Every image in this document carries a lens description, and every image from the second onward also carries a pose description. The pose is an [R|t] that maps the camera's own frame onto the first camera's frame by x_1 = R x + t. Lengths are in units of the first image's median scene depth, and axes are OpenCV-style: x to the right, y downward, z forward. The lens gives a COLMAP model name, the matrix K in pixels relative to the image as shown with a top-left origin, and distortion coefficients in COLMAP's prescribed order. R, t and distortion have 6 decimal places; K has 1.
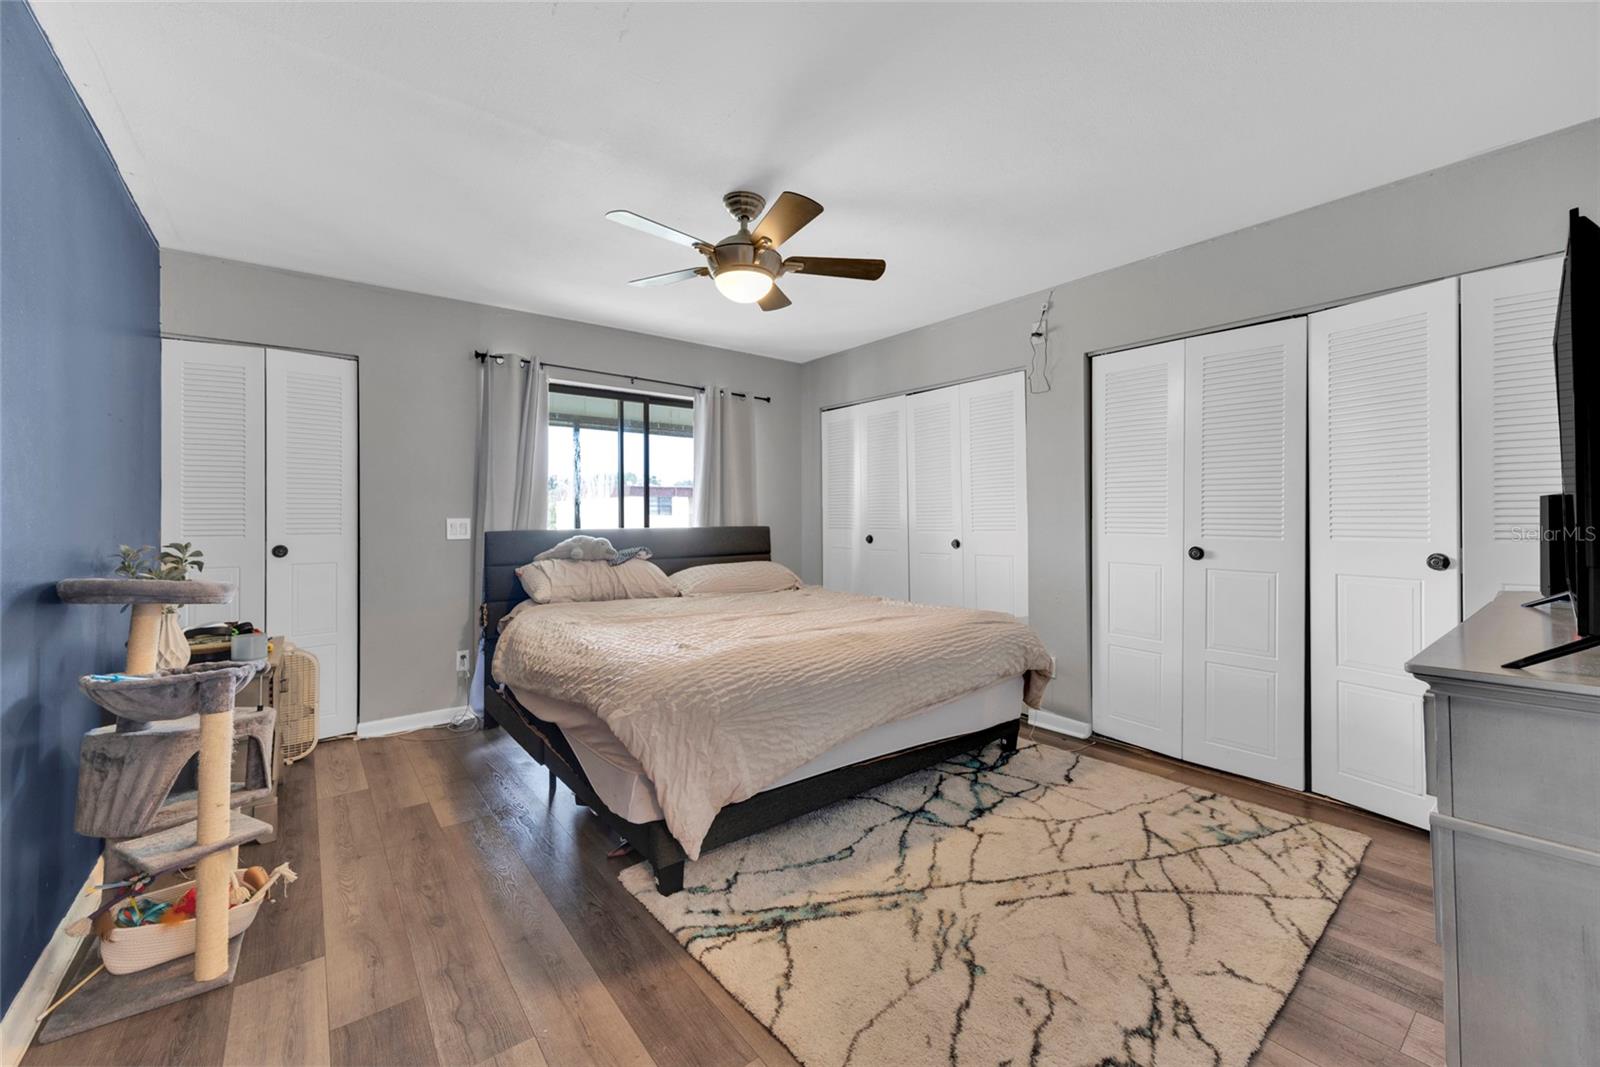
lens RADIAL K [[645.2, 0, 805.6], [0, 645.2, 520.8], [0, 0, 1]] dist [0.000322, -0.000086]
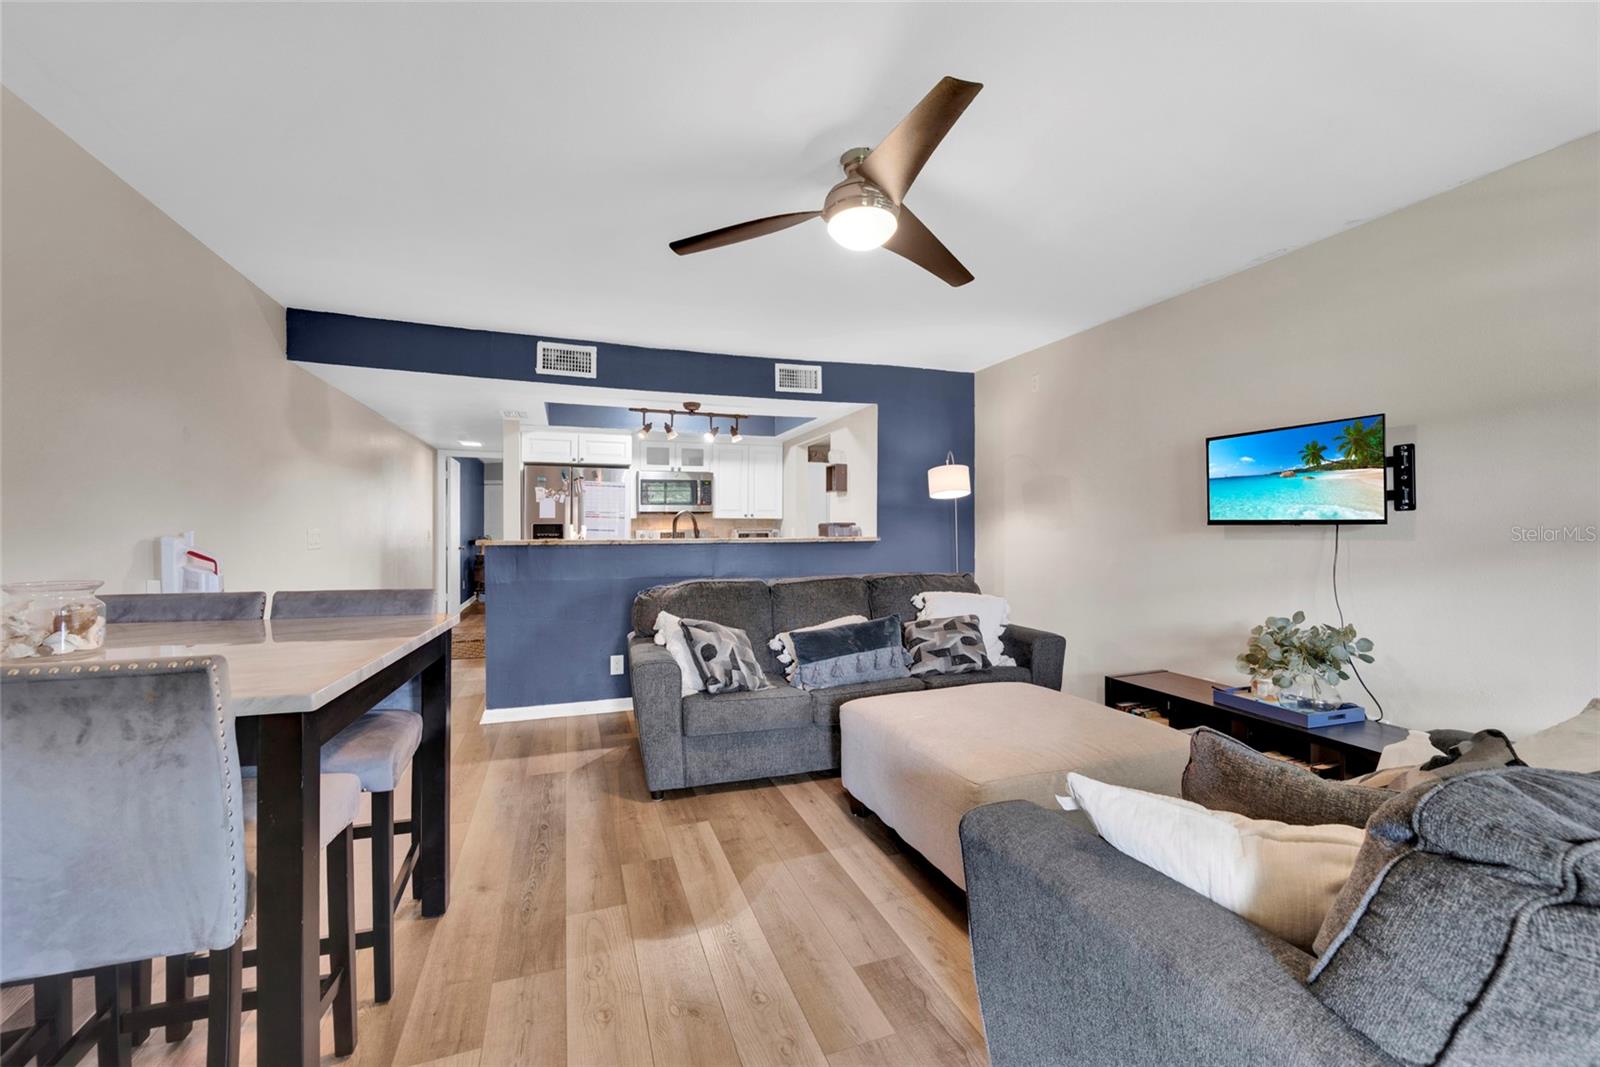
lens RADIAL K [[643.5, 0, 802.1], [0, 643.5, 537.0], [0, 0, 1]] dist [-0.001447, 0.000096]
pose [[0.949147, 0.002390, -0.314824, 2.770097], [-0.002284, 0.999997, 0.000704, 0.042416], [0.314825, 0.000051, 0.949150, -2.814049]]
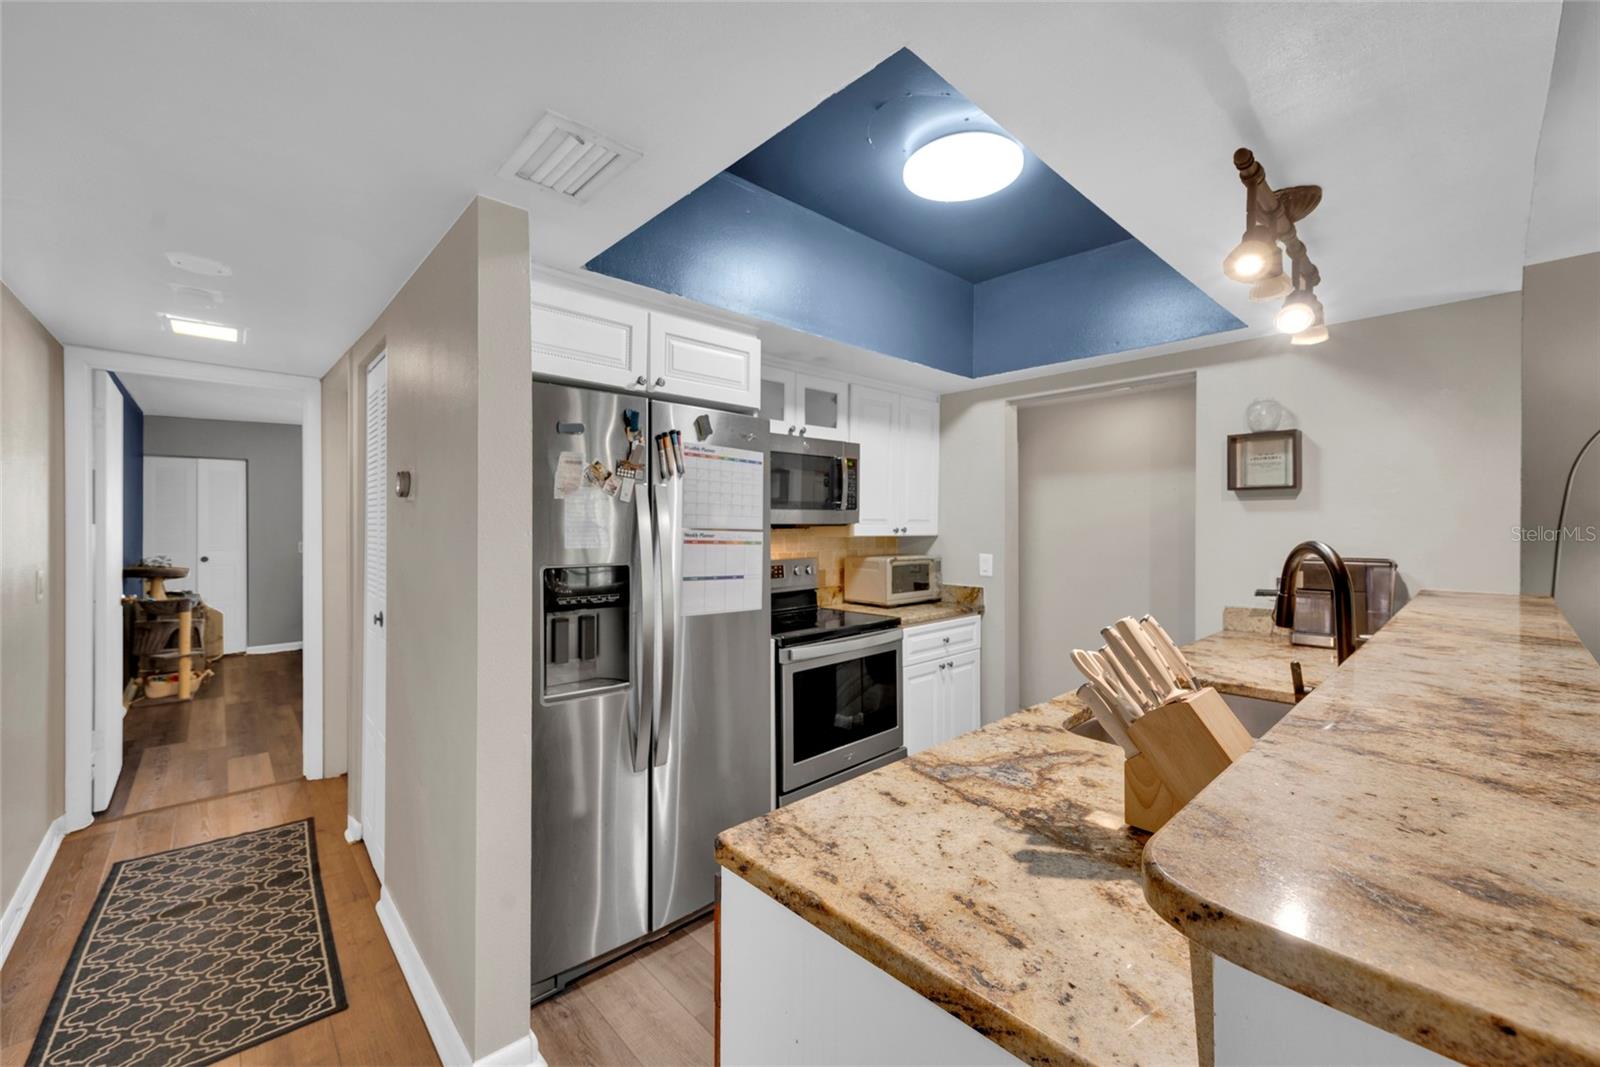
lens RADIAL K [[639.0, 0, 800.0], [0, 639.0, 533.5], [0, 0, 1]] dist [0.000691, -0.000009]
pose [[0.997037, 0.000998, 0.076912, 1.198120], [-0.001158, 0.999997, 0.002024, -0.053284], [-0.076909, -0.002107, 0.997036, -1.532932]]
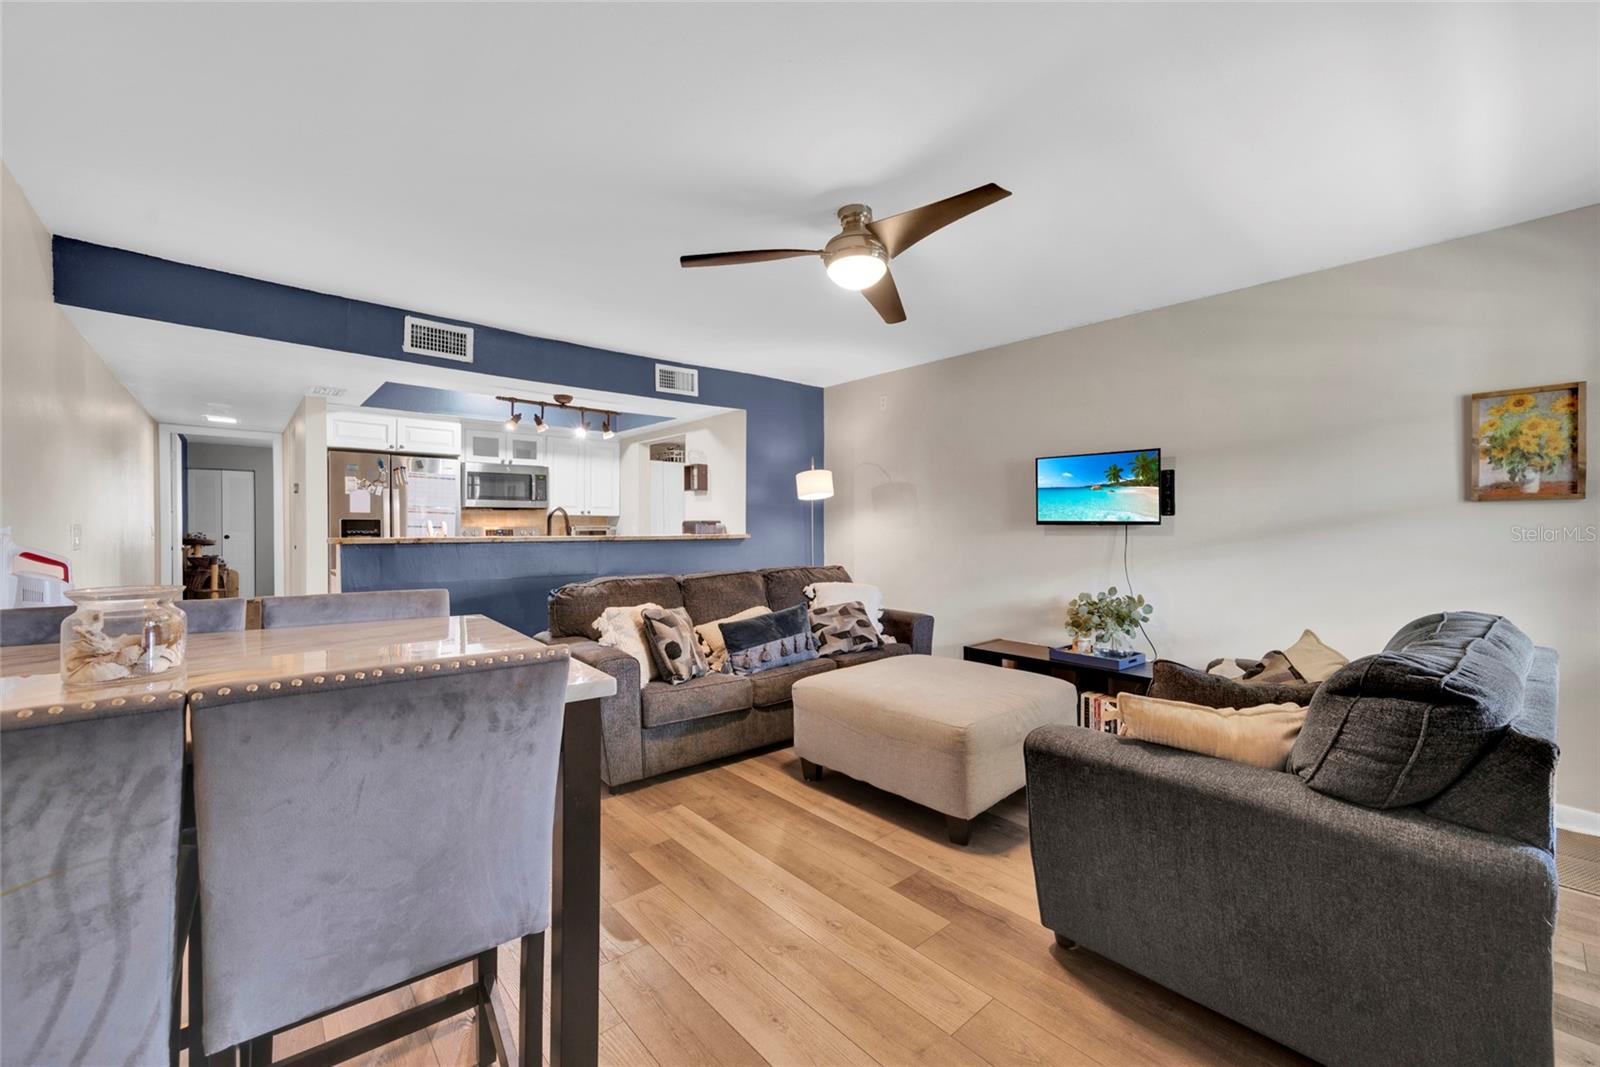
lens RADIAL K [[639.0, 0, 800.0], [0, 639.0, 533.5], [0, 0, 1]] dist [0.000691, -0.000009]
pose [[0.998696, 0.001626, 0.051028, 2.405486], [-0.001526, 0.999997, -0.001996, 0.045000], [-0.051031, 0.001915, 0.998695, -2.987477]]
